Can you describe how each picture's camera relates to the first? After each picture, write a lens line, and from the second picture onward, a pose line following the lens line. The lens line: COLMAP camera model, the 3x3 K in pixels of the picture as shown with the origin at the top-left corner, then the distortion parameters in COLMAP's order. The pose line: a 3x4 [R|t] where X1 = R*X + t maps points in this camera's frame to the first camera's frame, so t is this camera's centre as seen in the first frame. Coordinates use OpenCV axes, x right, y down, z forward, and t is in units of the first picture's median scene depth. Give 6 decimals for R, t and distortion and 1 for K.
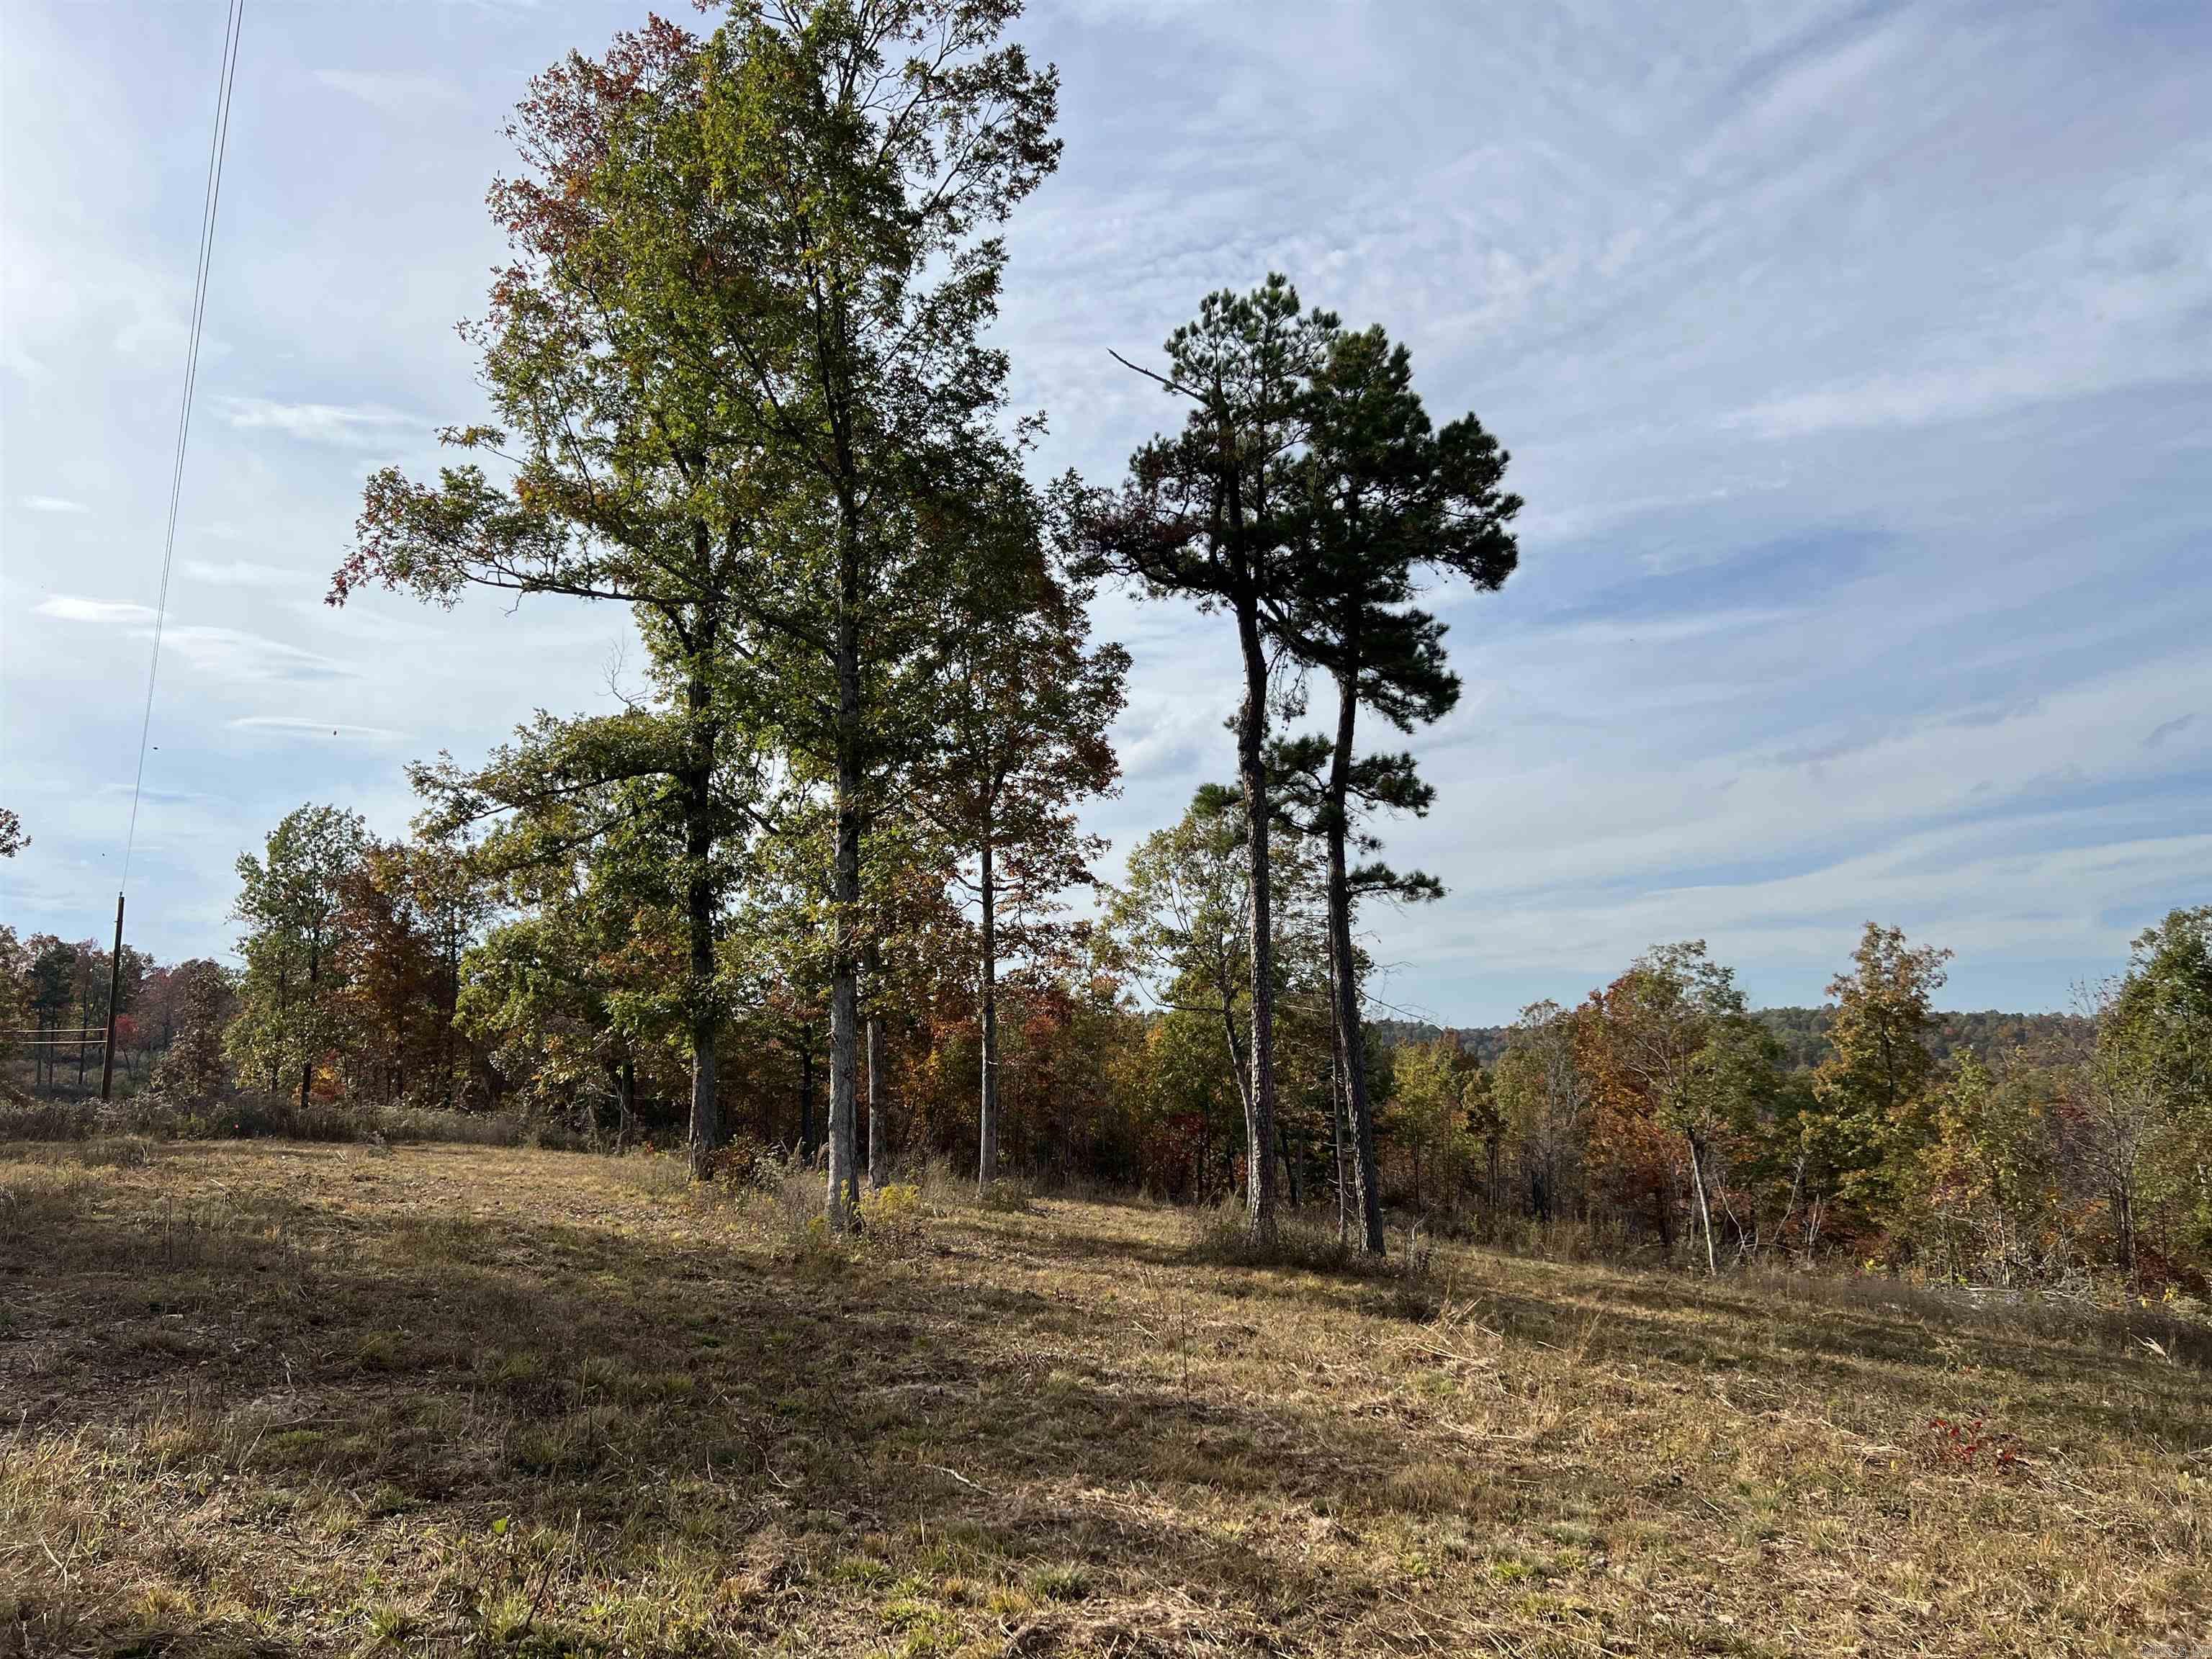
lens RADIAL K [[1687.1, 0, 1072.8], [0, 1687.1, 839.0], [0, 0, 1]] dist [0.045661, -0.068302]
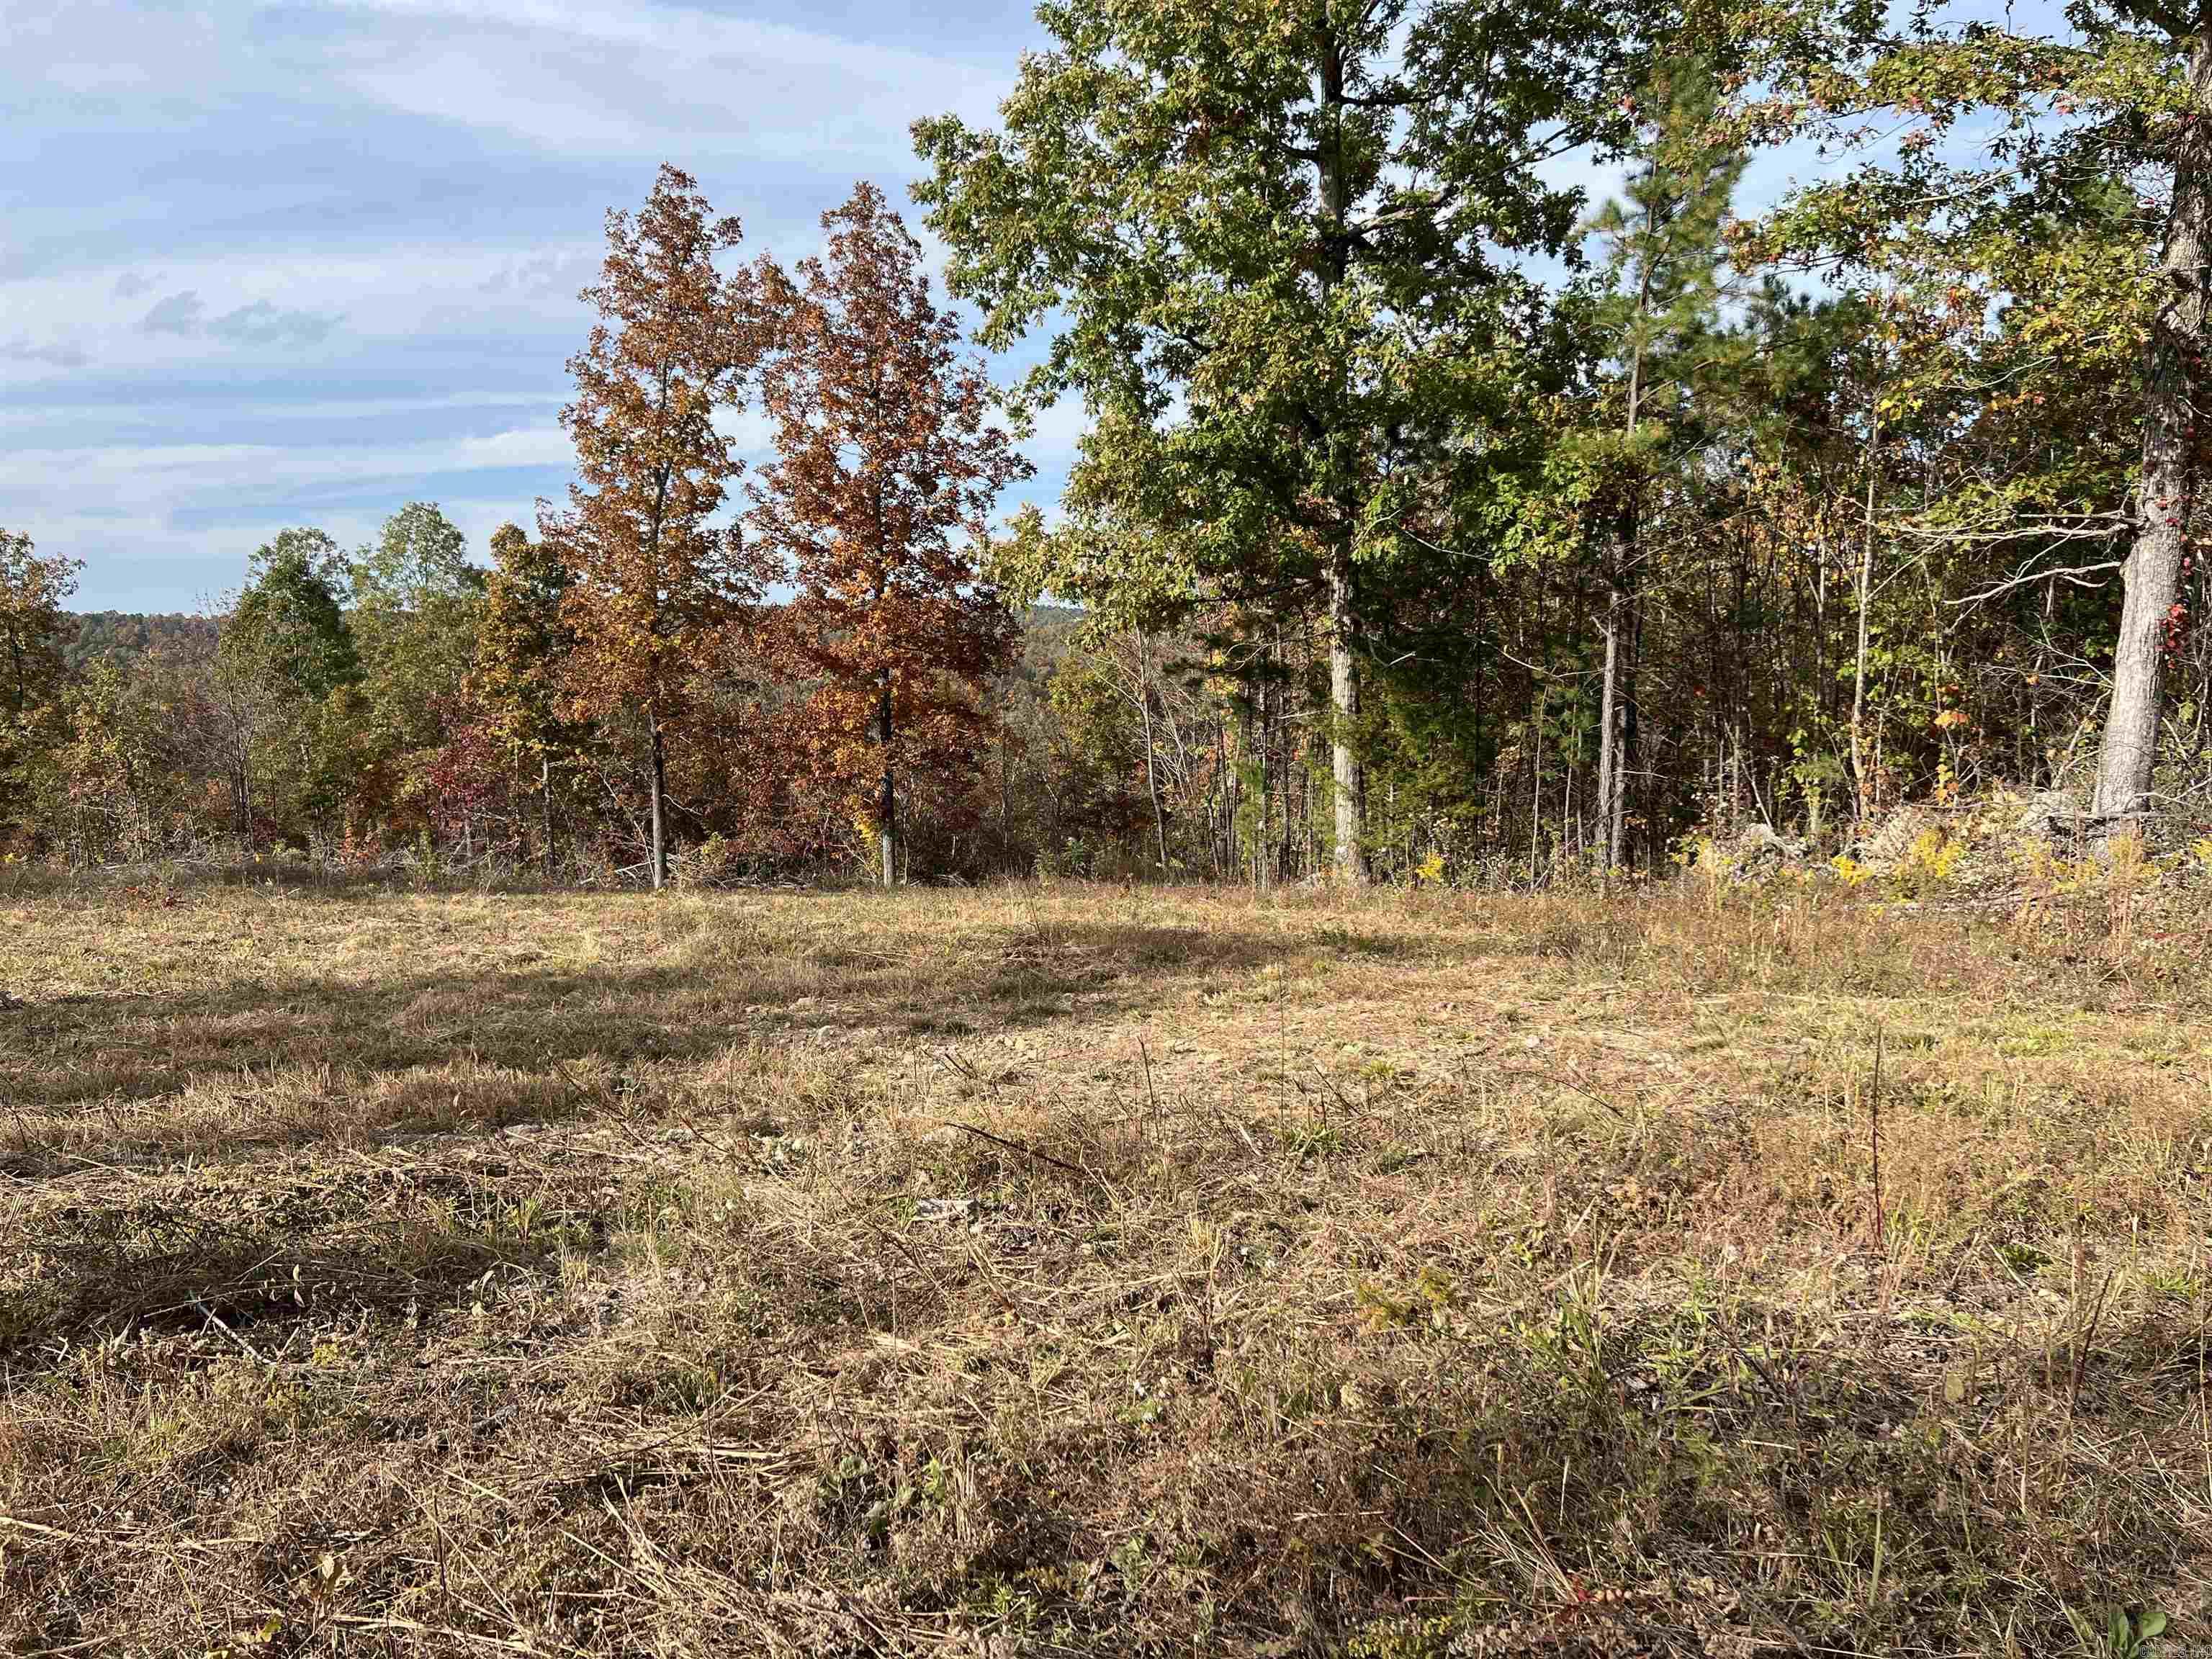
lens RADIAL K [[1687.1, 0, 1162.7], [0, 1687.1, 801.4], [0, 0, 1]] dist [0.045661, -0.068302]
pose [[0.501392, -0.091878, 0.860328, -0.063023], [-0.091621, 0.983117, 0.158387, -0.014283], [-0.860355, -0.158238, 0.484509, -0.101435]]
